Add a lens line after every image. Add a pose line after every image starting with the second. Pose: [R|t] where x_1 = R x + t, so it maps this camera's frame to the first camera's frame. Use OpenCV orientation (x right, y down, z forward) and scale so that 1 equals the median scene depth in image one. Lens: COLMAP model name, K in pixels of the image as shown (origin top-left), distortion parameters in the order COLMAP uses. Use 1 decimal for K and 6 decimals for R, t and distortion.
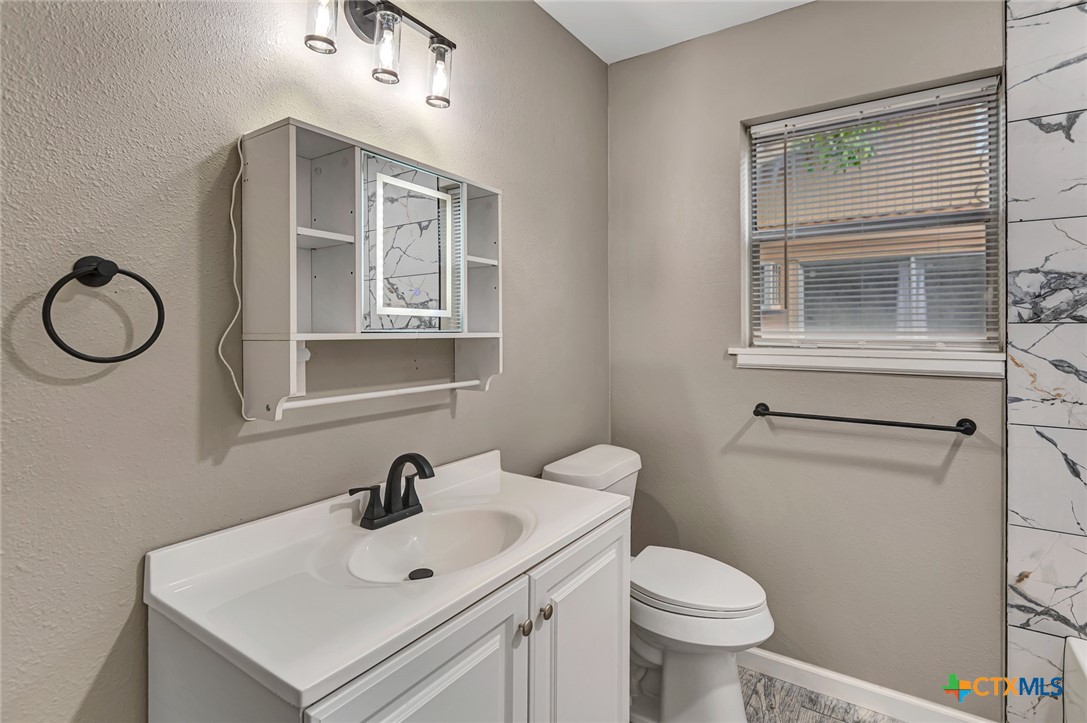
lens RADIAL K [[536.5, 0, 574.6], [0, 536.5, 327.7], [0, 0, 1]] dist [0.001745, -0.001585]
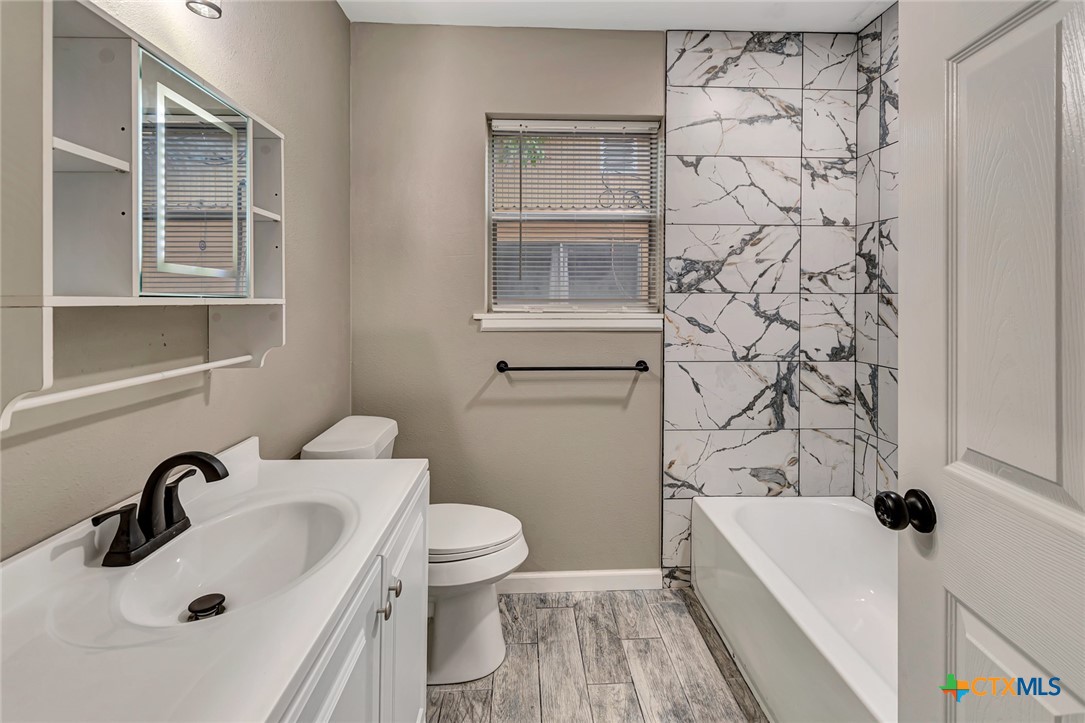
lens RADIAL K [[489.6, 0, 578.4], [0, 489.6, 301.2], [0, 0, 1]] dist [0.011440, -0.004835]
pose [[0.809571, -0.002802, 0.587016, -0.169282], [-0.001353, 0.999977, 0.006640, 0.005567], [-0.587021, -0.006170, 0.809548, 0.057823]]
